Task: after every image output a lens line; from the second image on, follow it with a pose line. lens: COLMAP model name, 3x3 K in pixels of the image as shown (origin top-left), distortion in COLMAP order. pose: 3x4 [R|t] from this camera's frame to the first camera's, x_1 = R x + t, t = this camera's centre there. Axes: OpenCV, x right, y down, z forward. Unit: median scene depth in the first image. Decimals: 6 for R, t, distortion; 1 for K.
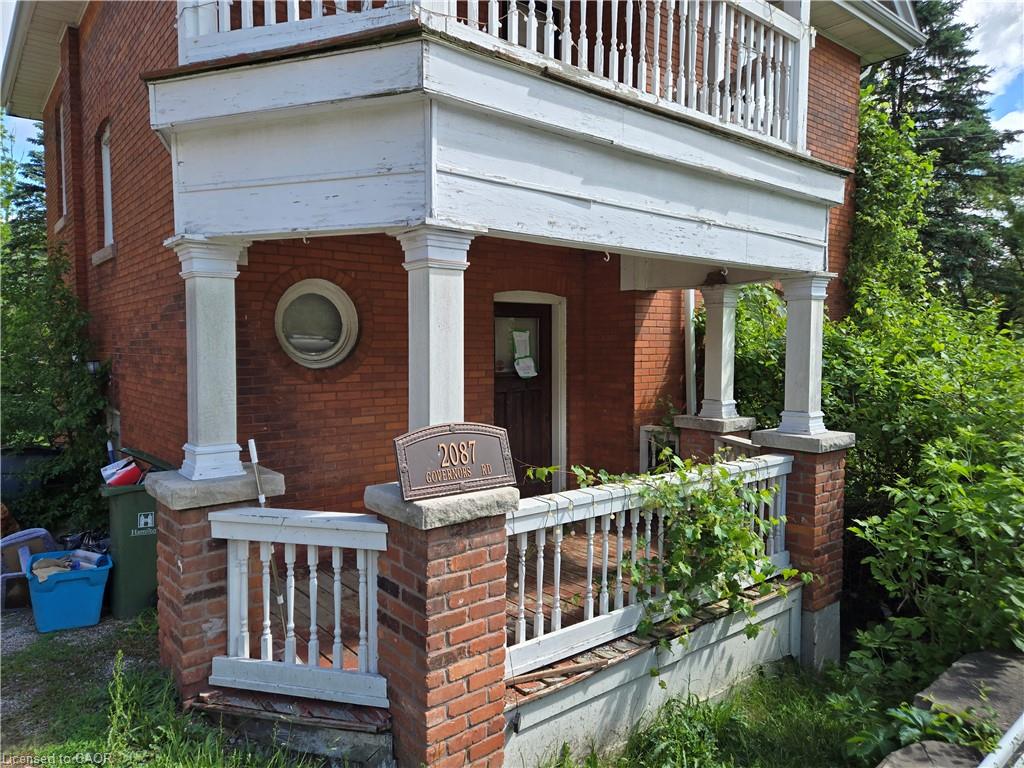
lens RADIAL K [[692.8, 0, 513.6], [0, 692.8, 384.7], [0, 0, 1]] dist [0.100043, -0.086034]
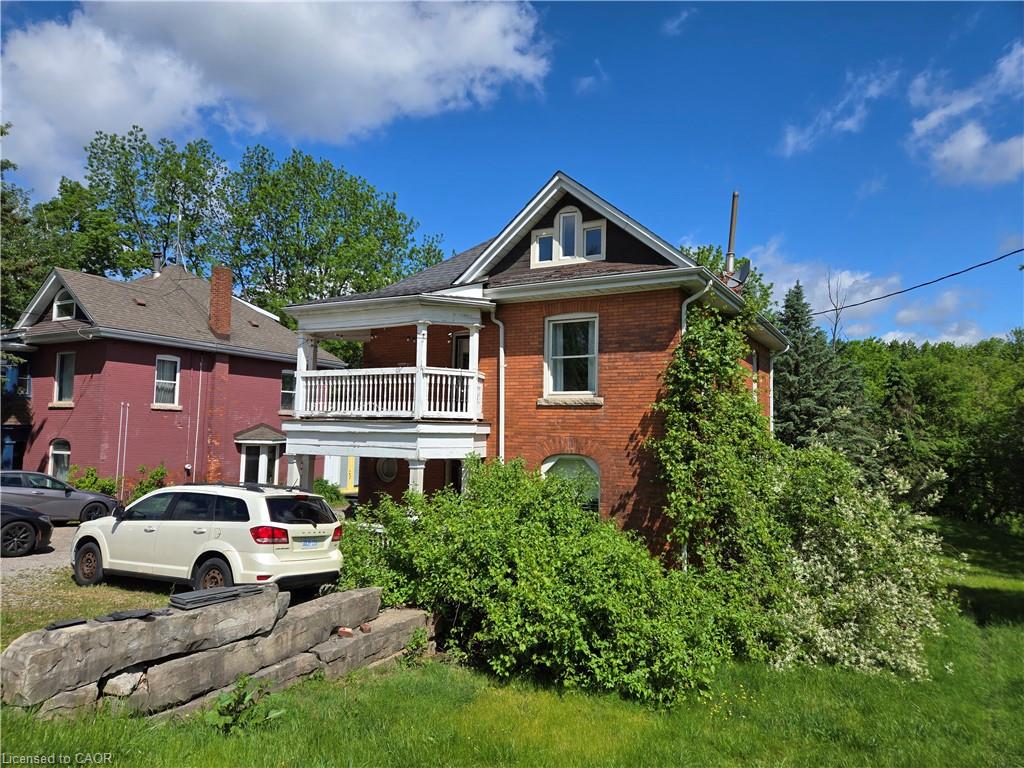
lens RADIAL K [[692.8, 0, 513.6], [0, 692.8, 384.7], [0, 0, 1]] dist [0.100043, -0.086034]
pose [[0.330183, -0.061282, -0.941926, 3.209231], [-0.071593, 0.993390, -0.089727, -0.242147], [0.941198, 0.097062, 0.323613, 0.531063]]
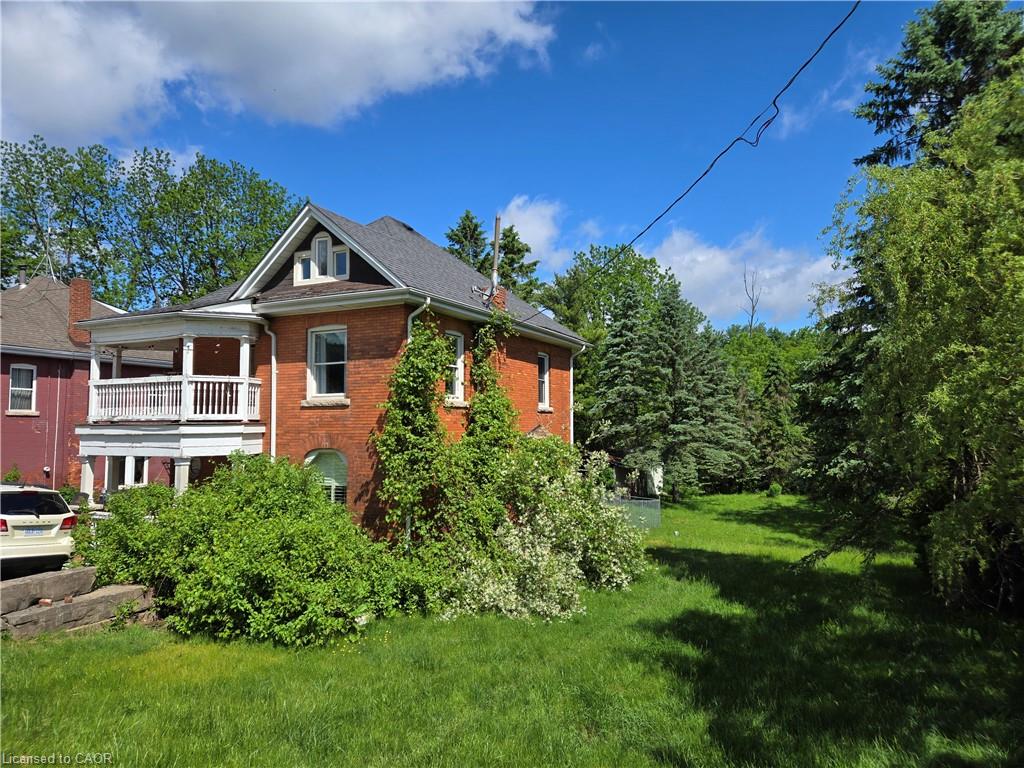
lens RADIAL K [[692.8, 0, 513.6], [0, 692.8, 384.7], [0, 0, 1]] dist [0.100043, -0.086034]
pose [[0.367471, -0.059821, -0.928109, 3.976611], [-0.047134, 0.995449, -0.082823, -0.300165], [0.928840, 0.074180, 0.362979, 1.303965]]
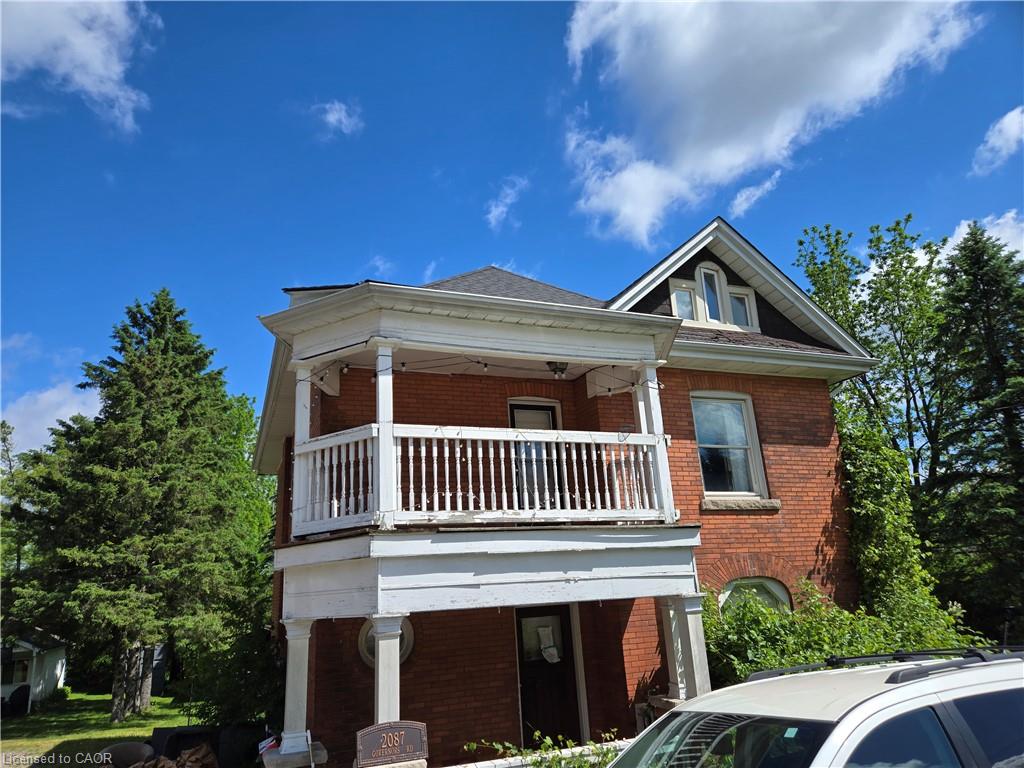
lens RADIAL K [[692.8, 0, 513.6], [0, 692.8, 384.7], [0, 0, 1]] dist [0.100043, -0.086034]
pose [[0.948086, -0.135525, -0.287689, 0.599159], [0.036101, 0.944665, -0.326044, -0.115024], [0.315957, 0.298732, 0.900517, -0.601438]]
